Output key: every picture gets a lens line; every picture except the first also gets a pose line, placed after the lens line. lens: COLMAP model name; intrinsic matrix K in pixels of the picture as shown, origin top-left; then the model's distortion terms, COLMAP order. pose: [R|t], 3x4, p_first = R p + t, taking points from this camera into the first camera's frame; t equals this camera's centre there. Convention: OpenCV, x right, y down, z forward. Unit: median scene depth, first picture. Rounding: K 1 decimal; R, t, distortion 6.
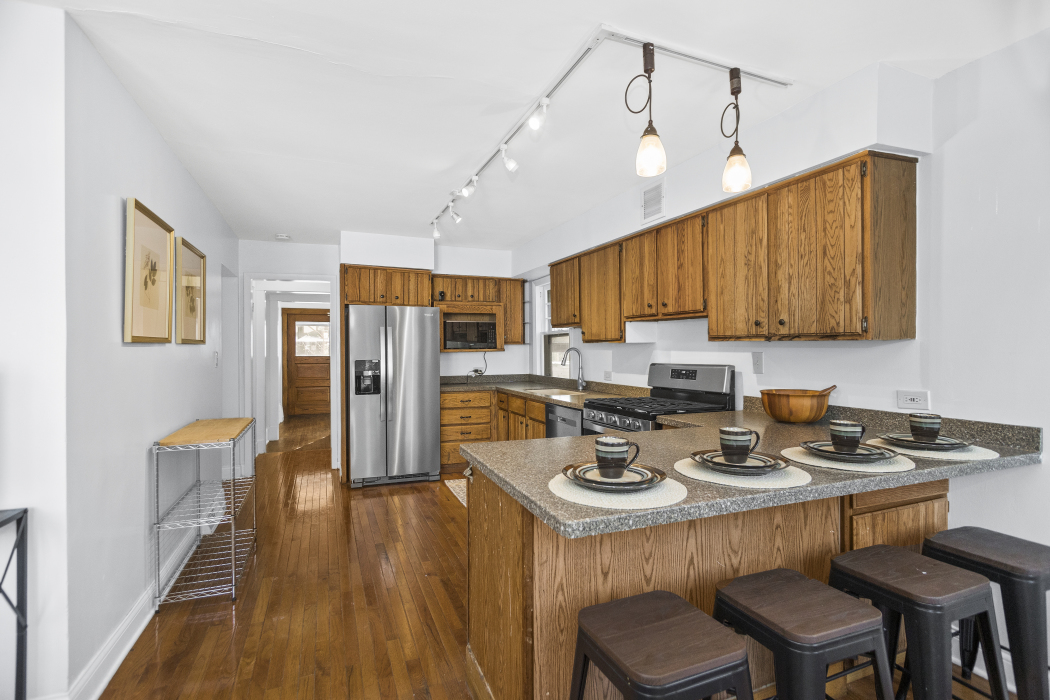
lens RADIAL K [[499.0, 0, 519.8], [0, 499.0, 351.3], [0, 0, 1]] dist [-0.010348, 0.002857]
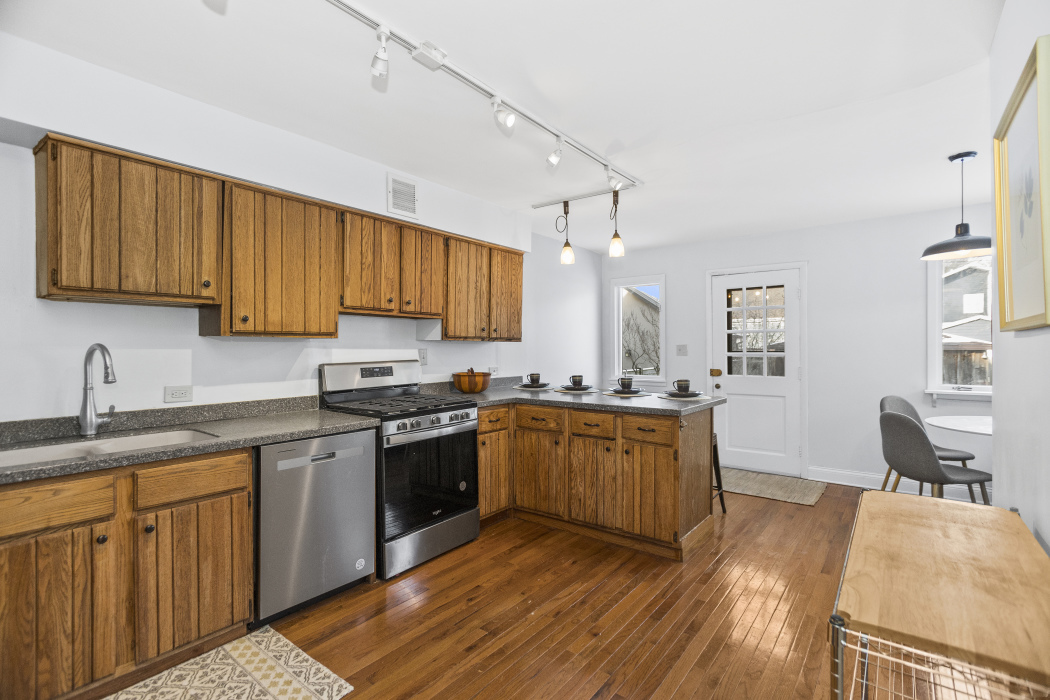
lens RADIAL K [[499.0, 0, 519.6], [0, 499.0, 345.9], [0, 0, 1]] dist [-0.010348, 0.002857]
pose [[-0.507944, 0.007077, 0.861361, -0.483964], [0.009833, 0.999949, -0.002416, -0.000434], [-0.861334, 0.007243, -0.507987, 0.909257]]
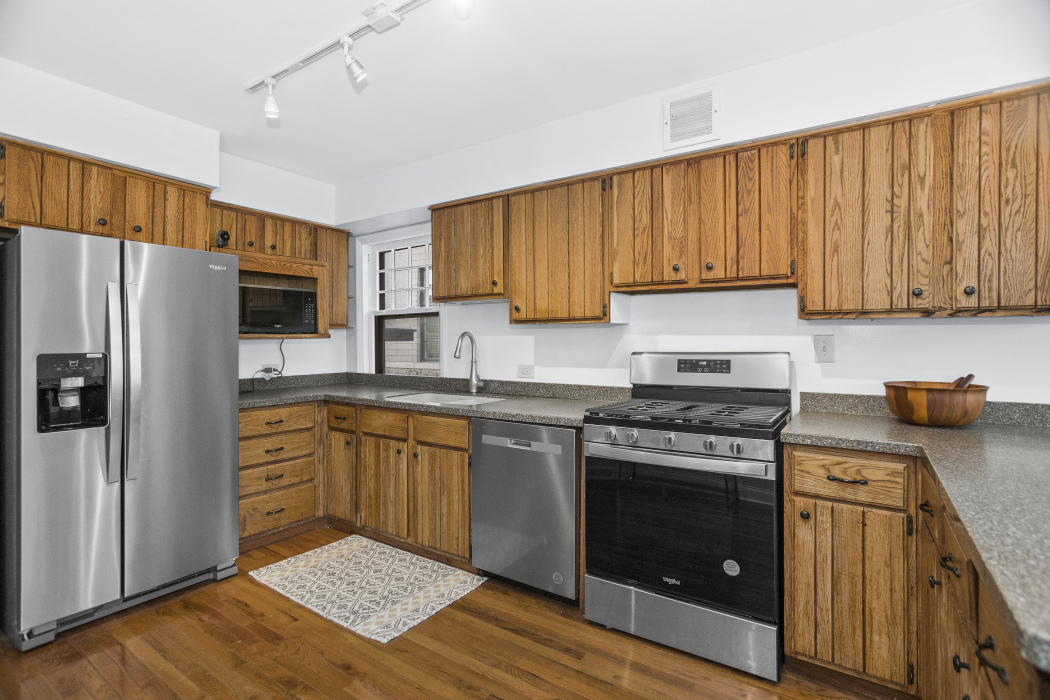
lens RADIAL K [[499.0, 0, 522.2], [0, 499.0, 337.3], [0, 0, 1]] dist [-0.010348, 0.002857]
pose [[0.828428, 0.007878, 0.560040, -0.217283], [0.000678, 0.999886, -0.015068, 0.010491], [-0.560095, 0.012862, 0.828328, 0.391974]]
